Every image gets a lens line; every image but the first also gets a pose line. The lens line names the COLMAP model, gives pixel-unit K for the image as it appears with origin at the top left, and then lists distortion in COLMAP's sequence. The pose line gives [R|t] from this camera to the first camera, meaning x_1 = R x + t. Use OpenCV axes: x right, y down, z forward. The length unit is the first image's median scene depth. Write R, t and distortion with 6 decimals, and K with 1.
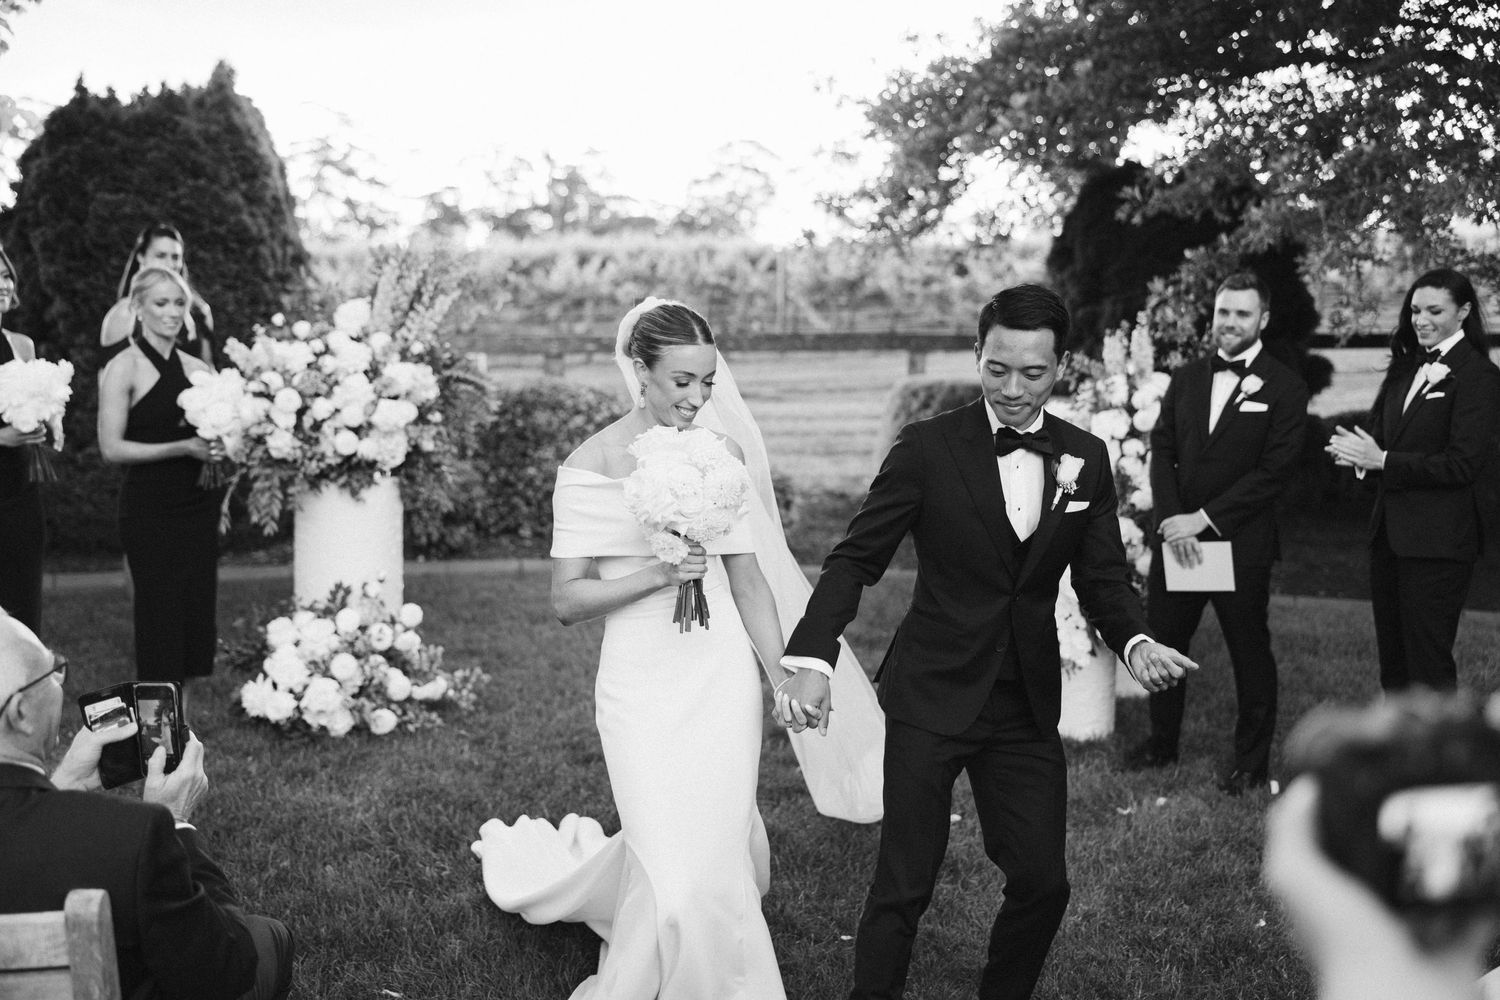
lens RADIAL K [[1564.0, 0, 741.9], [0, 1564.0, 491.9], [0, 0, 1]] dist [0.004062, 0.000000]
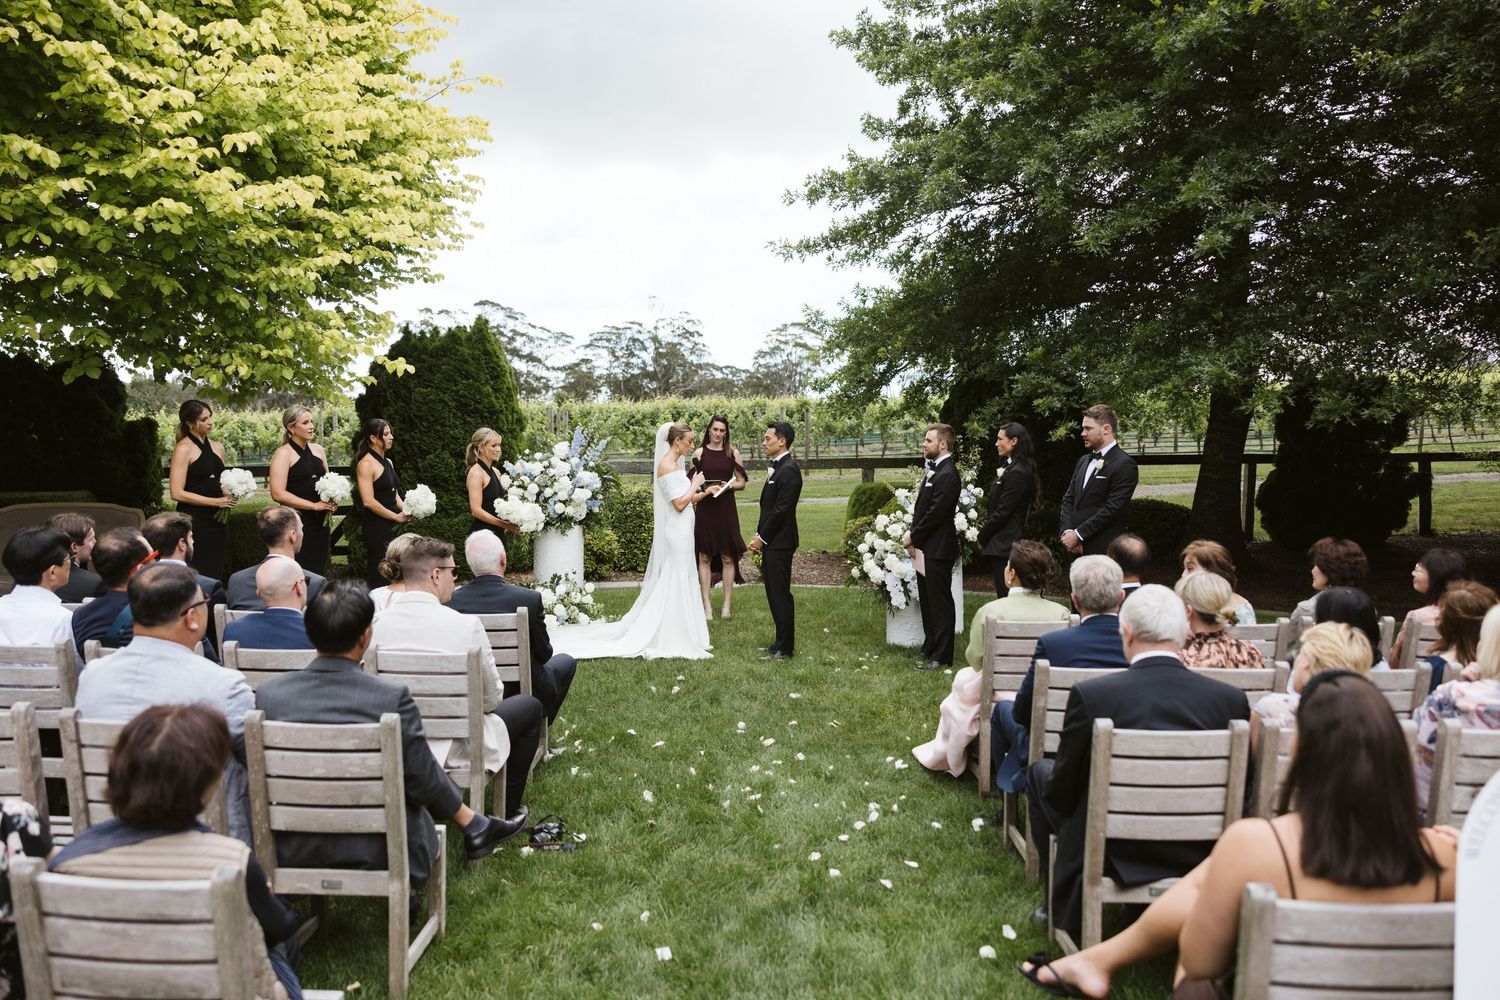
lens RADIAL K [[1157.4, 0, 751.9], [0, 1157.4, 497.9], [0, 0, 1]] dist [-0.006796, 0.021829]
pose [[0.999199, -0.008474, -0.039112, 0.045795], [0.005664, 0.997431, -0.071415, 0.043528], [0.039617, 0.071136, 0.996680, -0.358618]]
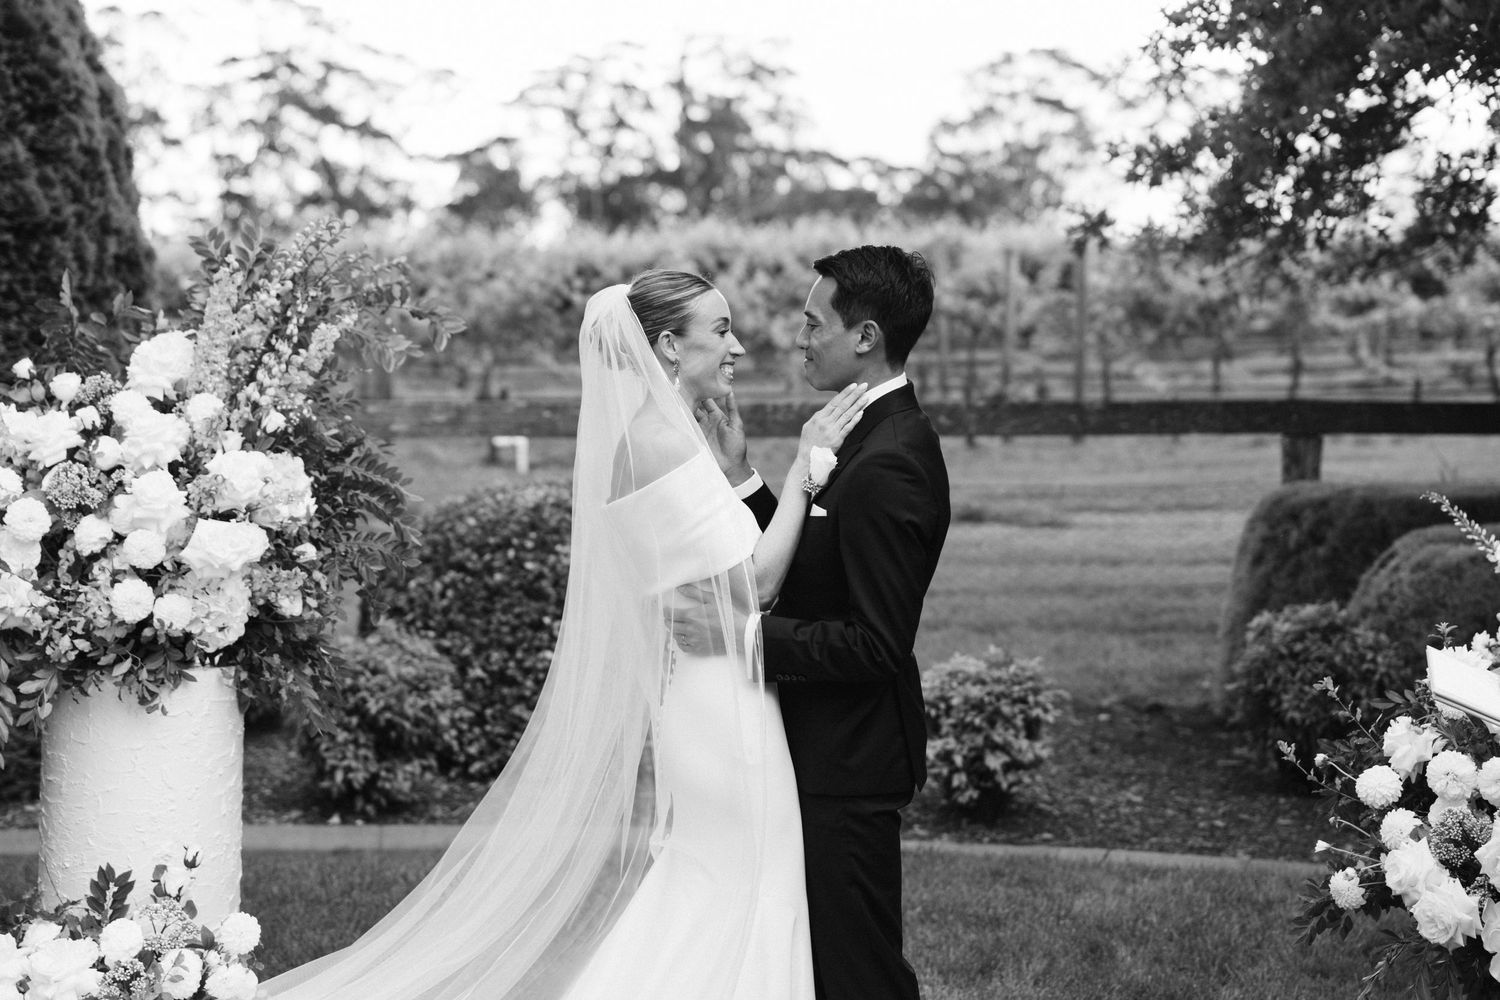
lens RADIAL K [[2900.3, 0, 743.0], [0, 2900.3, 458.0], [0, 0, 1]] dist [0.004817, 0.000000]
pose [[0.994996, 0.004213, -0.099830, 0.030833], [-0.012366, 0.996622, -0.081184, -0.001469], [0.099150, 0.082012, 0.991687, 0.028868]]
